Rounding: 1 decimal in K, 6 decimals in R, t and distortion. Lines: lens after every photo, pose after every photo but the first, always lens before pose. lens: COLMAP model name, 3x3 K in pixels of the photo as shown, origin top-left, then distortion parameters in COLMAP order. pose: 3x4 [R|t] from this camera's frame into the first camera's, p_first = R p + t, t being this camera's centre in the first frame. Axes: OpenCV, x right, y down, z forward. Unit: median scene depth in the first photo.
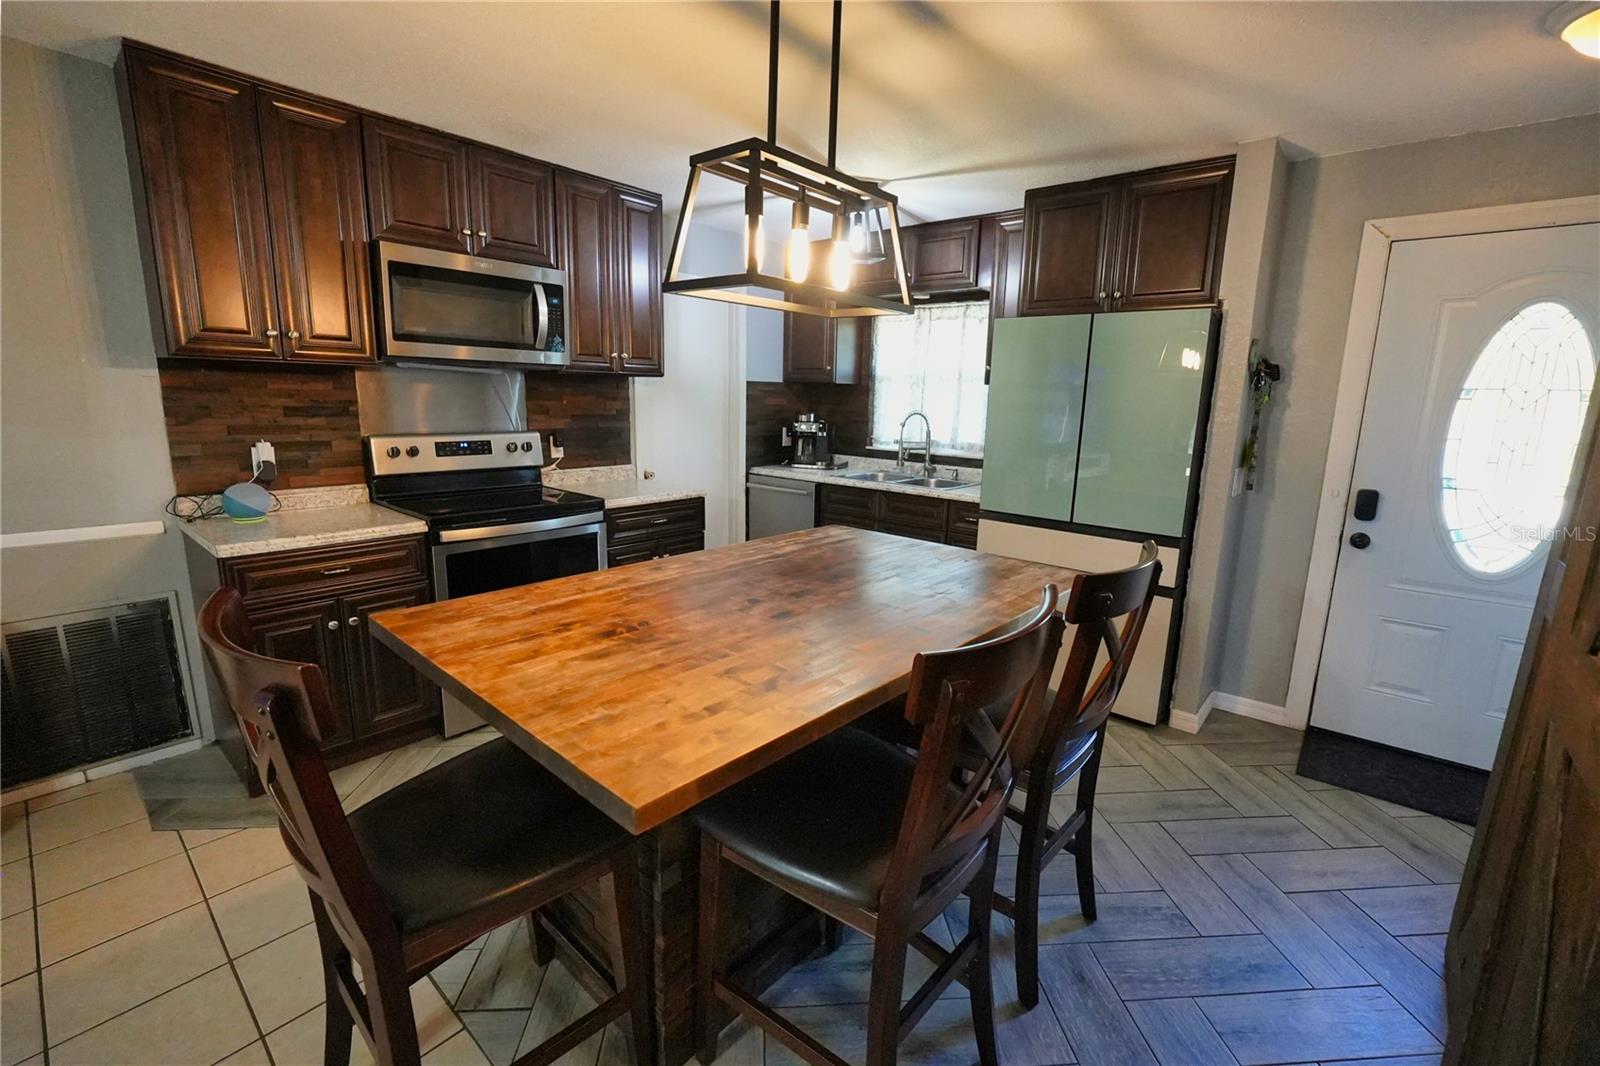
lens RADIAL K [[694.9, 0, 805.5], [0, 694.9, 518.9], [0, 0, 1]] dist [-0.000206, 0.000197]
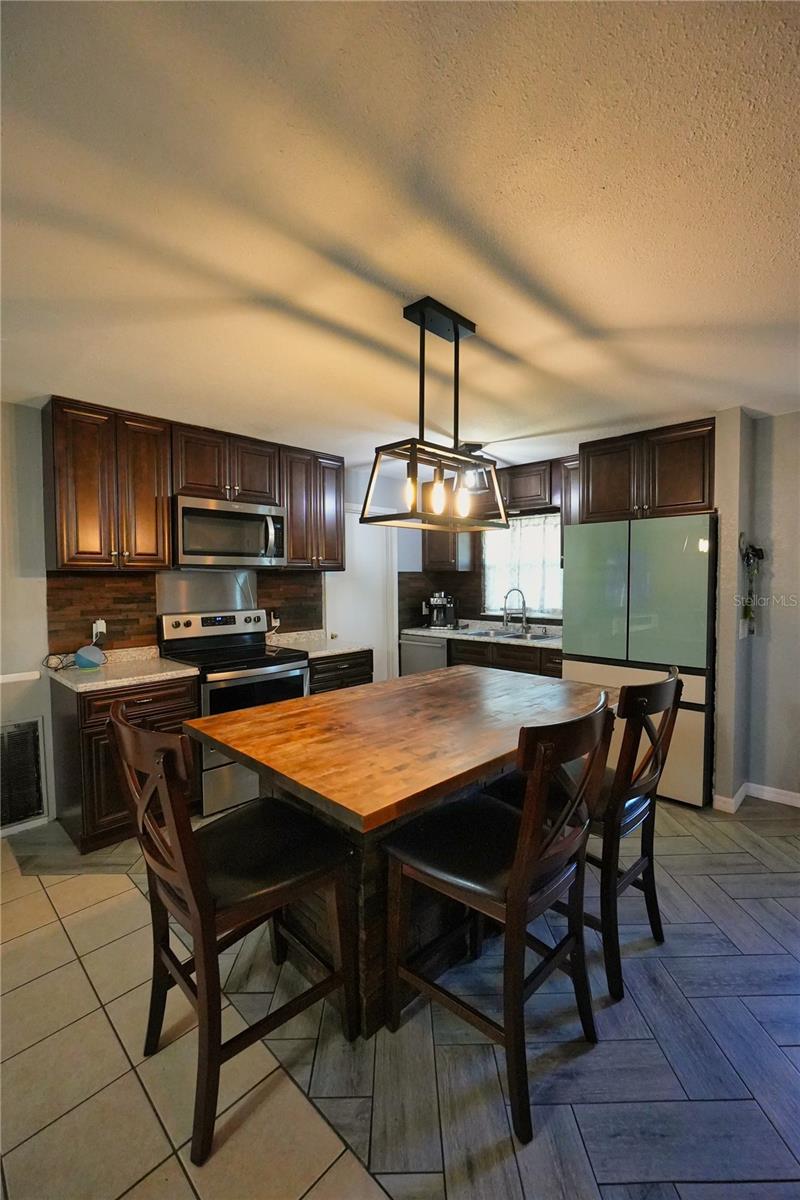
lens RADIAL K [[504.6, 0, 400.0], [0, 504.6, 600.0], [0, 0, 1]] dist [0.009672, 0.000257]
pose [[0.997220, -0.030702, -0.067901, -0.016667], [0.021188, 0.990395, -0.136632, 0.017962], [0.071444, 0.134813, 0.988292, -0.110815]]
